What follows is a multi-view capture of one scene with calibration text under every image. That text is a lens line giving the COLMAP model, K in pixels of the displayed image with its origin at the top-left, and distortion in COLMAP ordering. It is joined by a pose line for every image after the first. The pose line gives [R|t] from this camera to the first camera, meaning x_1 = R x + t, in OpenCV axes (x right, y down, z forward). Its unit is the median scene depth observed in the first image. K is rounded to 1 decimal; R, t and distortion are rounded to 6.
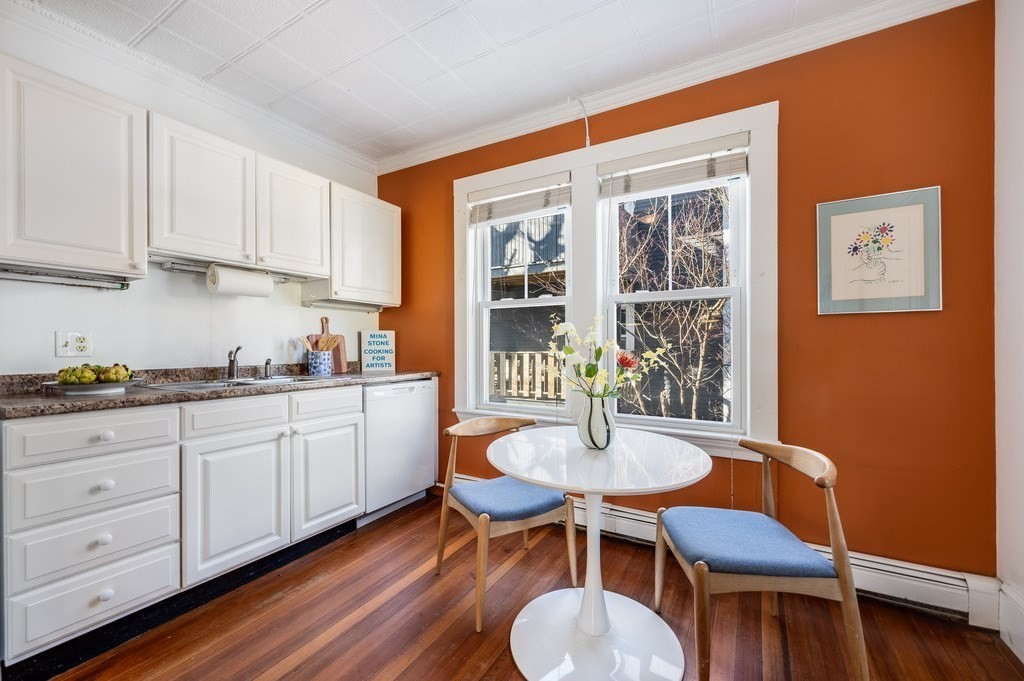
lens RADIAL K [[412.1, 0, 509.9], [0, 412.1, 349.7], [0, 0, 1]] dist [0.000124, 0.000125]
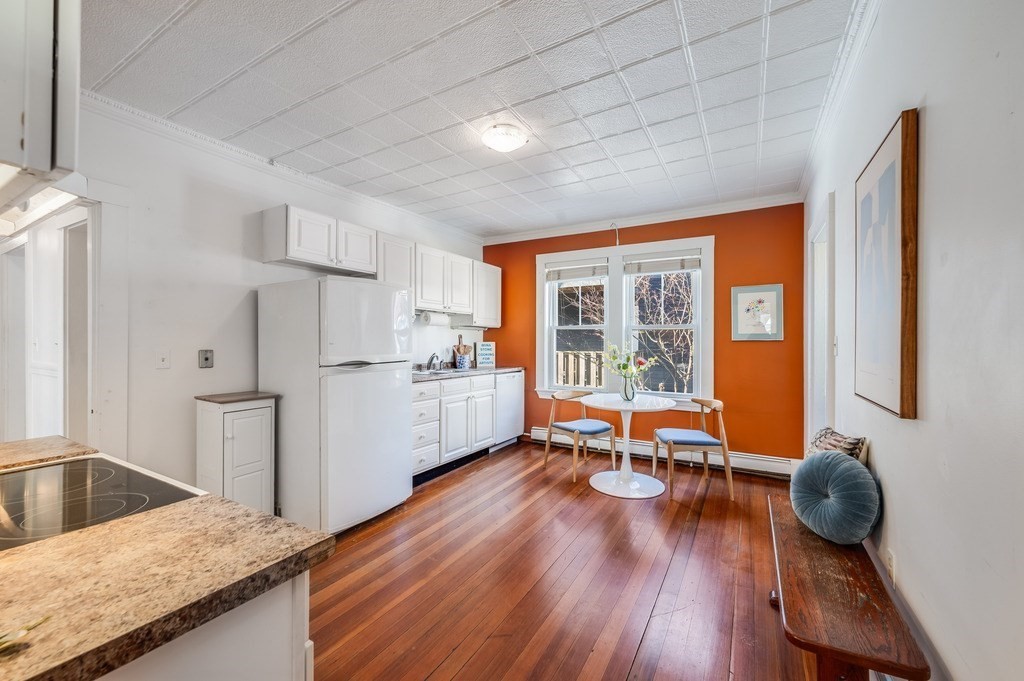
lens RADIAL K [[402.9, 0, 511.2], [0, 402.9, 344.6], [0, 0, 1]] dist [0.000445, 0.000346]
pose [[0.999970, 0.004353, -0.006348, -0.265407], [-0.004380, 0.999981, -0.004277, -0.036941], [0.006329, 0.004305, 0.999971, -0.777900]]
